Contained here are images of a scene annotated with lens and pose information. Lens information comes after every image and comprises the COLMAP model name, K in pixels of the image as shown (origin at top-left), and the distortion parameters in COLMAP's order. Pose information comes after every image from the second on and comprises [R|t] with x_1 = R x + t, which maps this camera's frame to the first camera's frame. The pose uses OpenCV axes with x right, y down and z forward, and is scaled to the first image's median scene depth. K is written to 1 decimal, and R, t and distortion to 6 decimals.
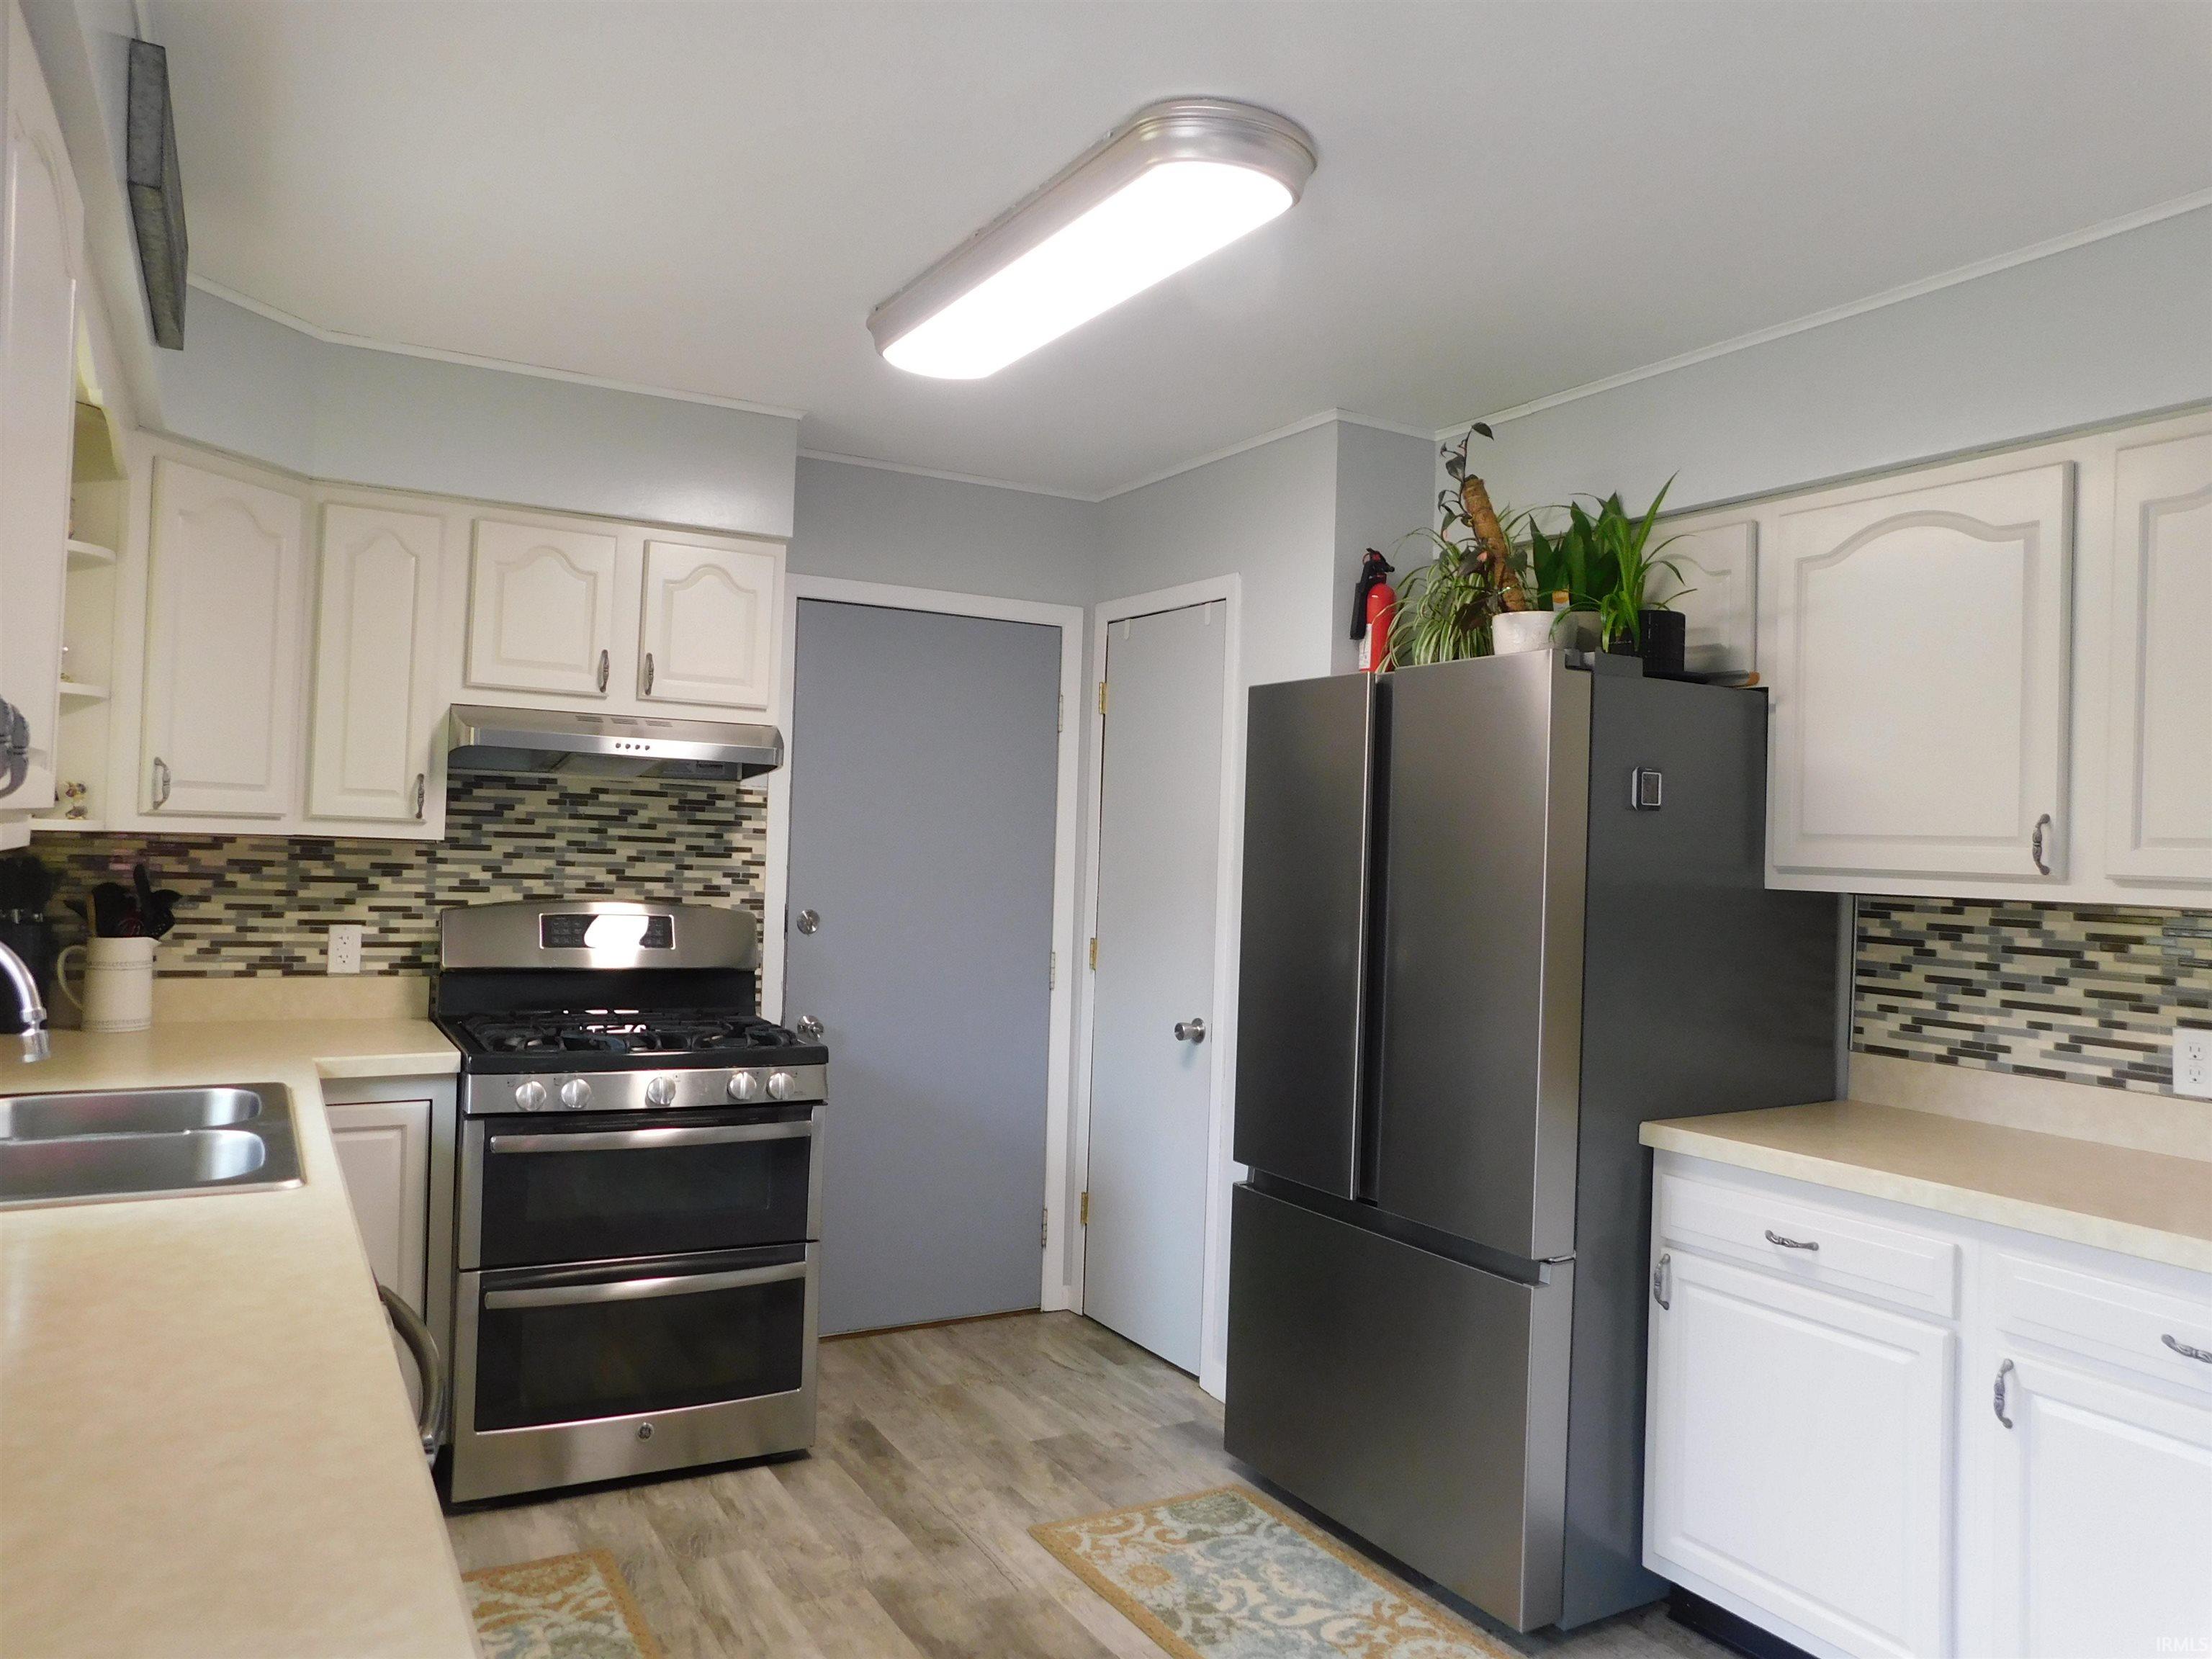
lens RADIAL K [[1529.1, 0, 1108.4], [0, 1529.1, 826.2], [0, 0, 1]] dist [-0.086689, 0.069211]
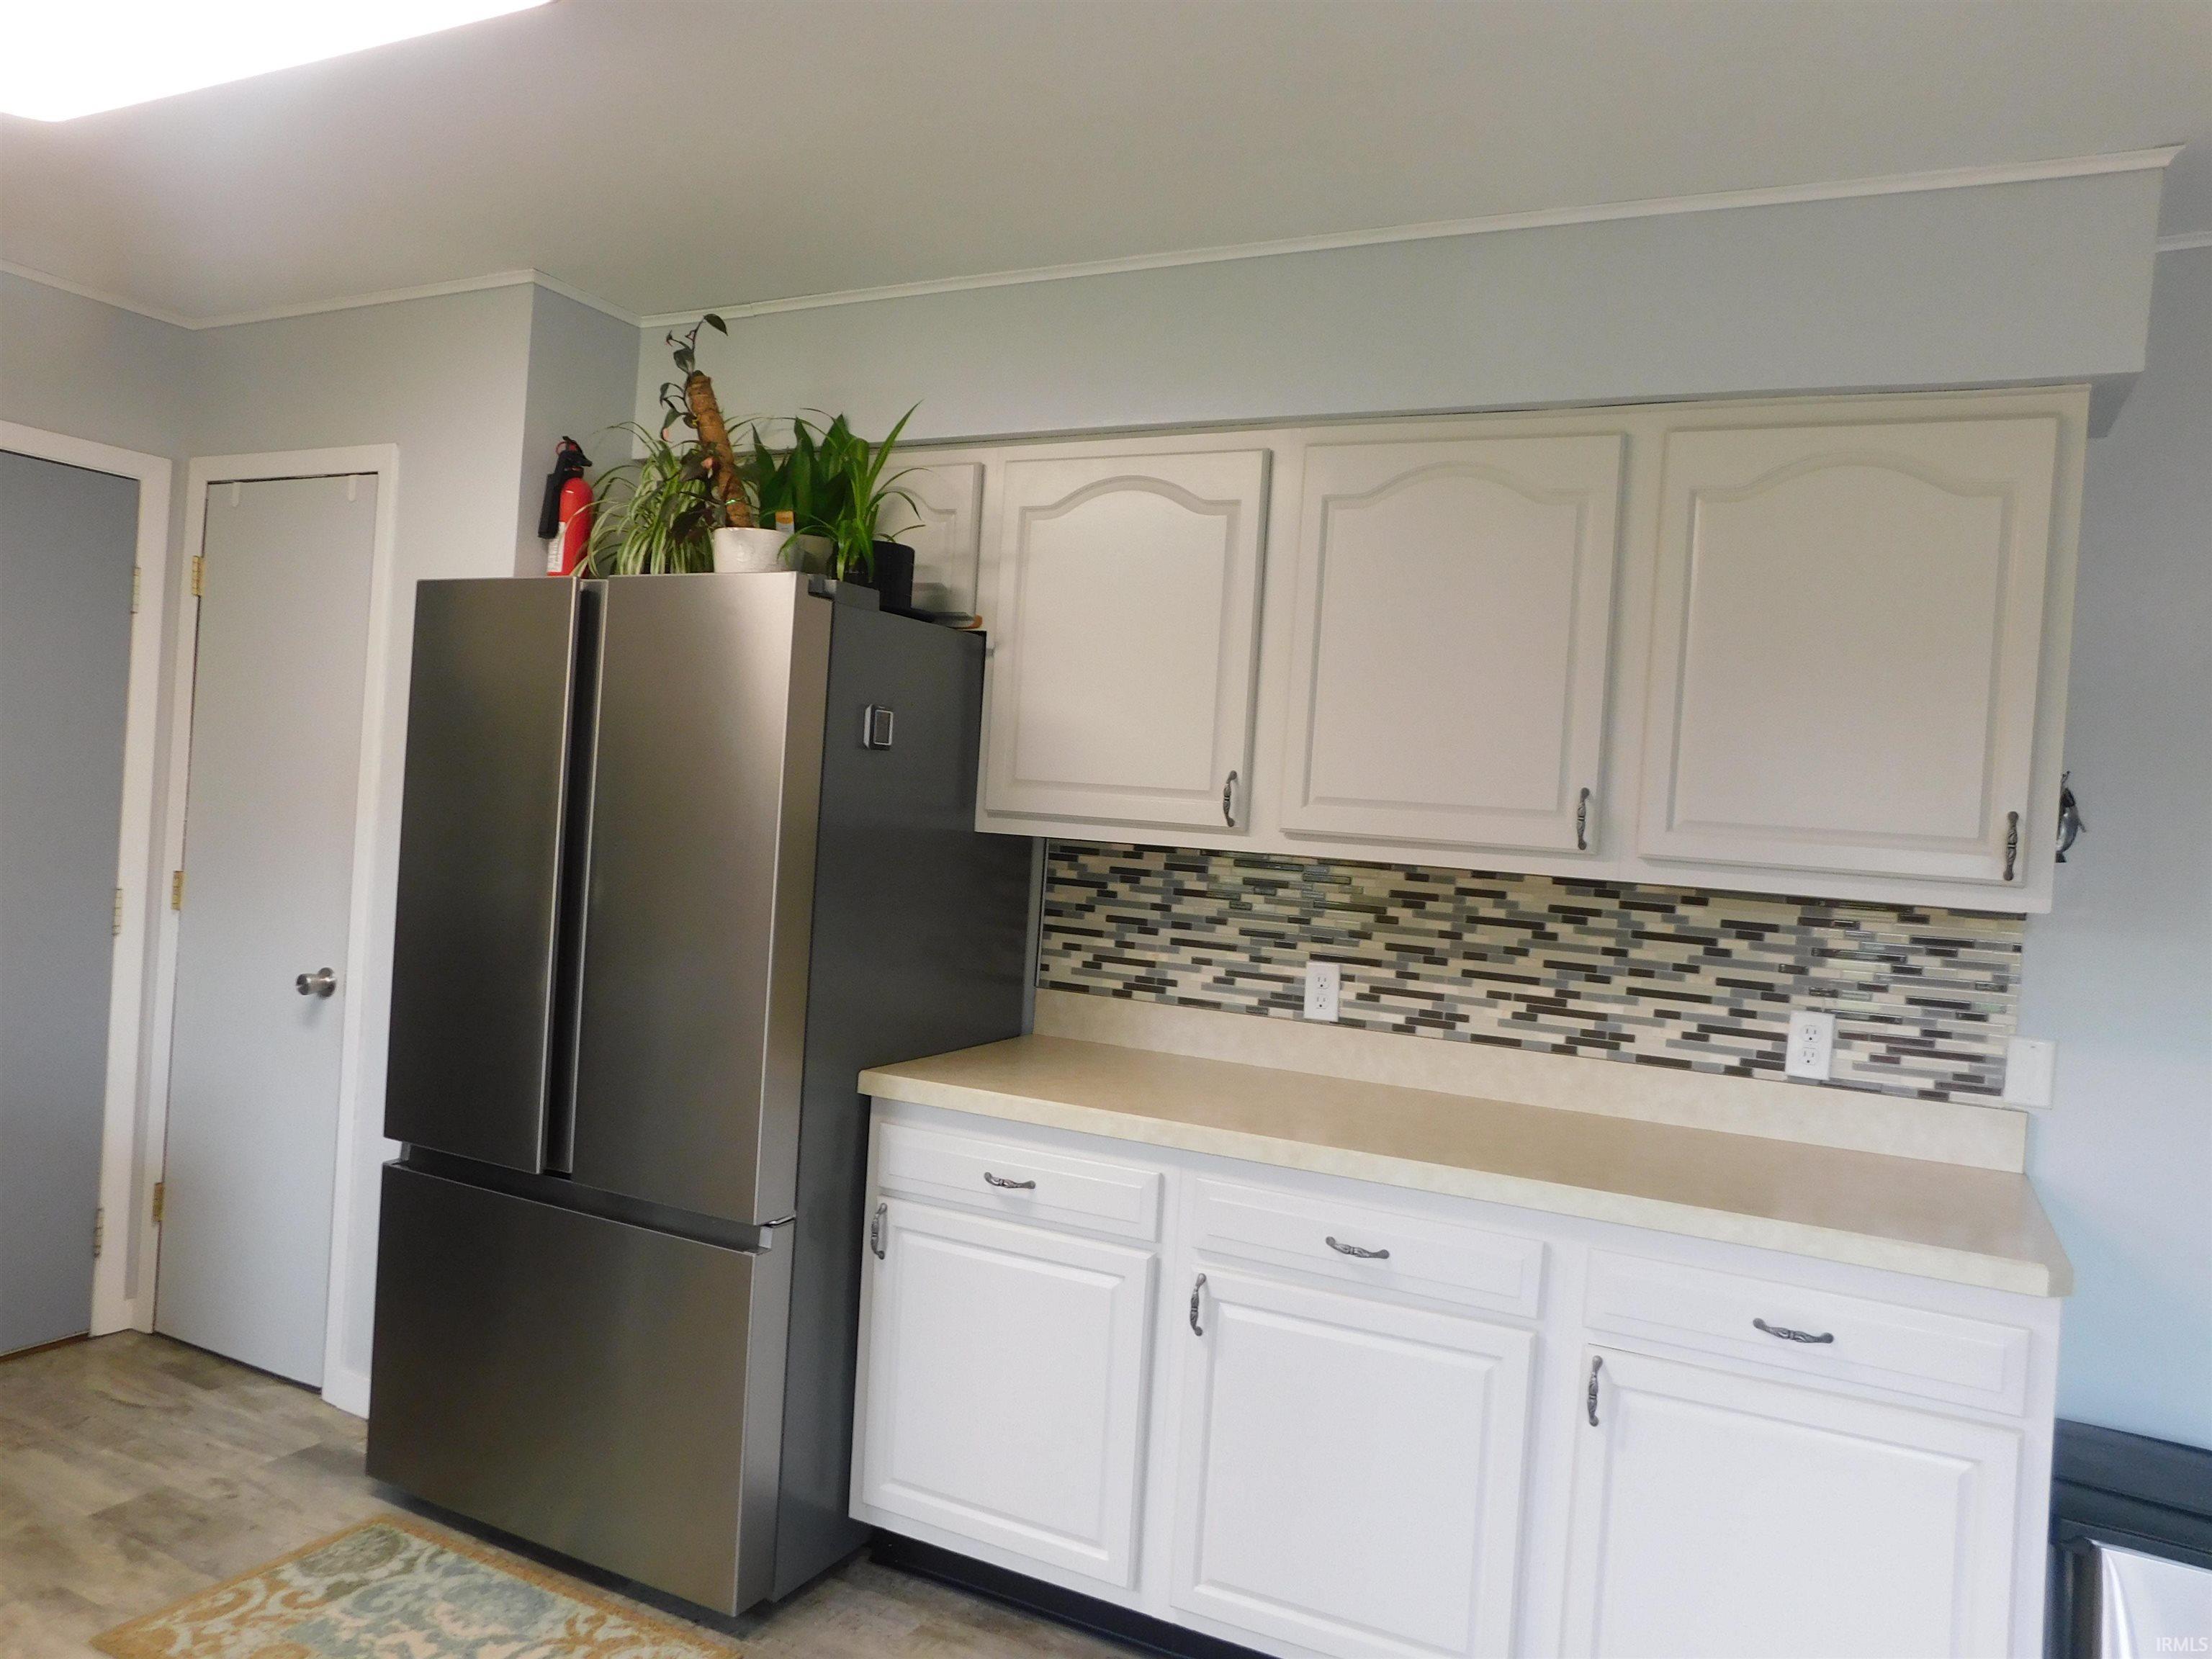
lens RADIAL K [[1525.2, 0, 1108.3], [0, 1525.2, 836.2], [0, 0, 1]] dist [-0.078516, 0.074957]
pose [[0.837910, 0.018176, 0.545505, -0.044291], [-0.047010, 0.998135, 0.038951, 0.000321], [-0.543780, -0.058282, 0.837202, 0.097118]]
